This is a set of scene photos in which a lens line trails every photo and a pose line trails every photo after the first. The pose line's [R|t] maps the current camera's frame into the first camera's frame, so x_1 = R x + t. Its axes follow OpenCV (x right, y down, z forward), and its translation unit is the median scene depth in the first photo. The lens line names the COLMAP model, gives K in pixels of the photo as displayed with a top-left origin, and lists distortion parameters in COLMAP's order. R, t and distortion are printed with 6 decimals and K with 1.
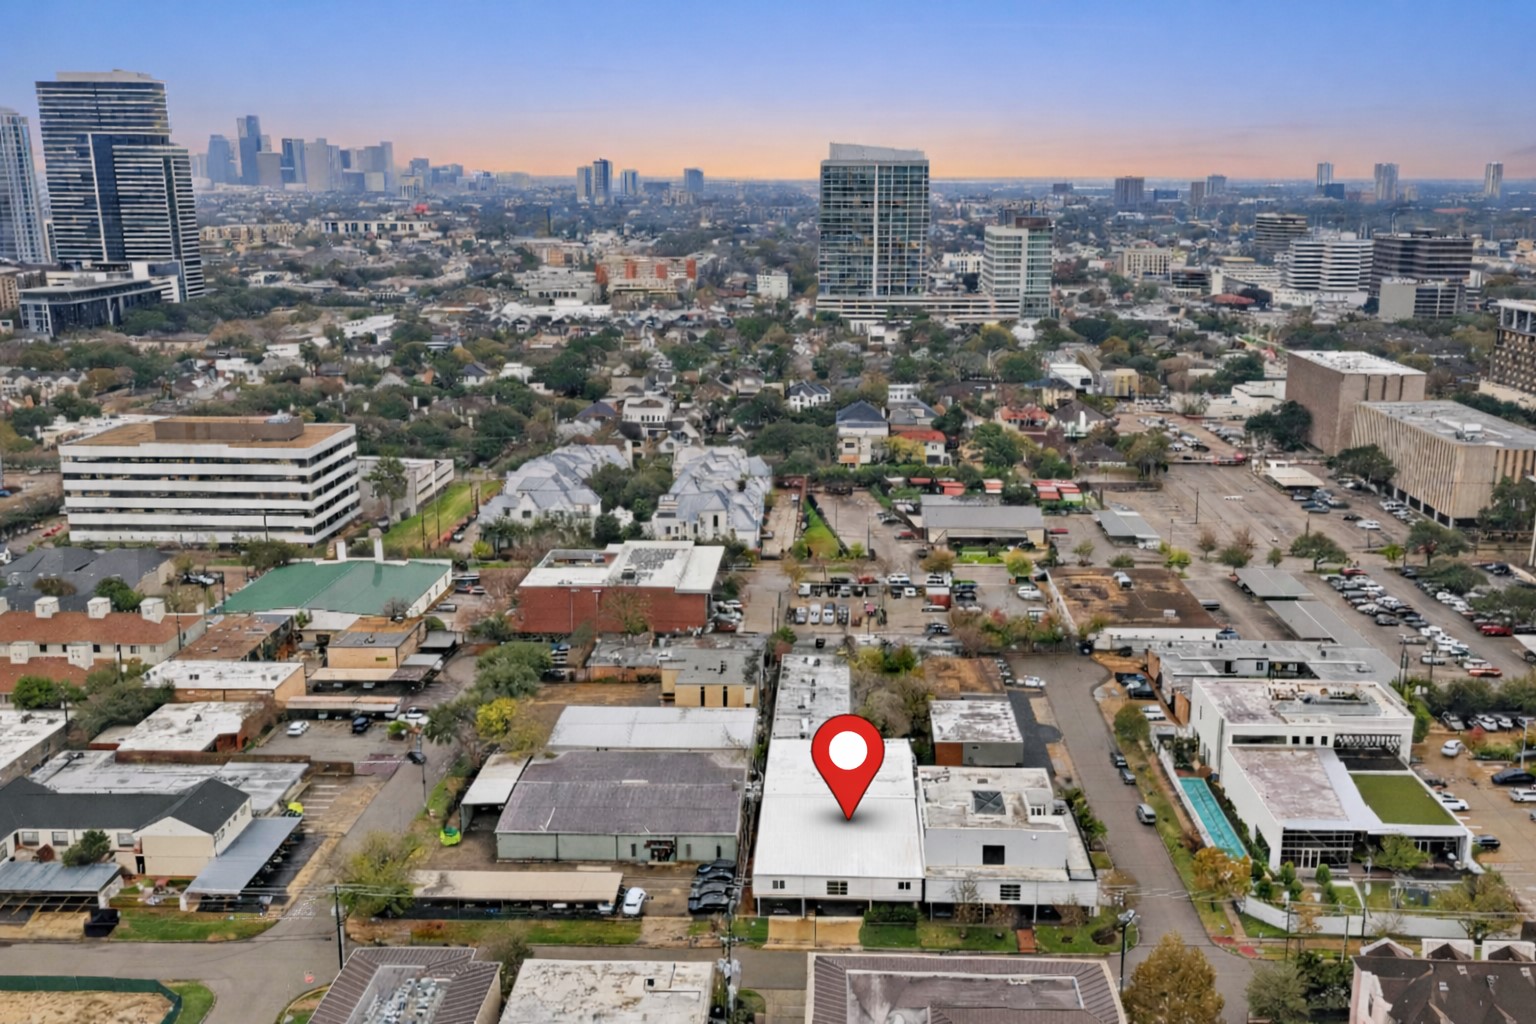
lens RADIAL K [[1328.3, 0, 771.7], [0, 1328.3, 509.1], [0, 0, 1]] dist [0.070662, -0.036913]
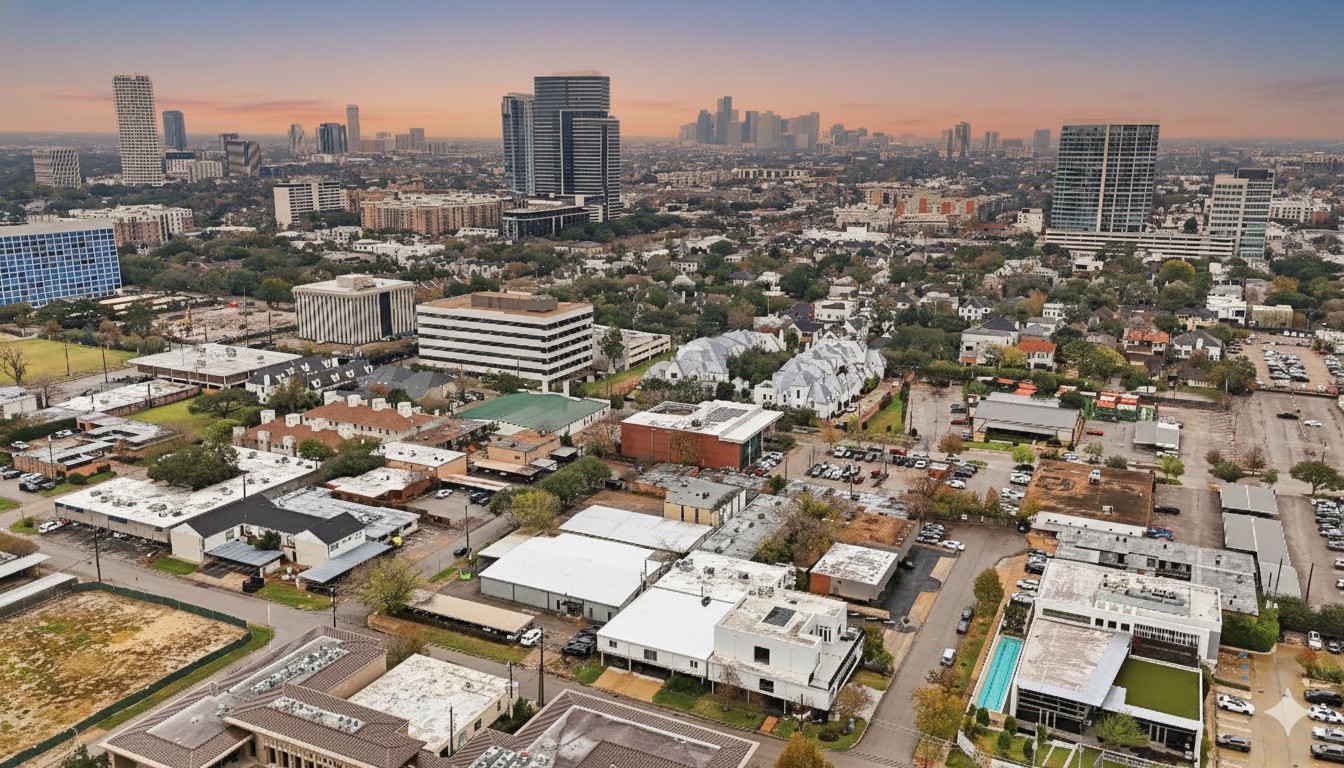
lens RADIAL K [[997.5, 0, 671.4], [0, 997.5, 384.6], [0, 0, 1]] dist [0.057299, -0.003798]
pose [[0.913273, 0.099243, -0.395073, 0.299229], [-0.099938, 0.994815, 0.018877, -0.007777], [0.394897, 0.022243, 0.918456, 0.045640]]
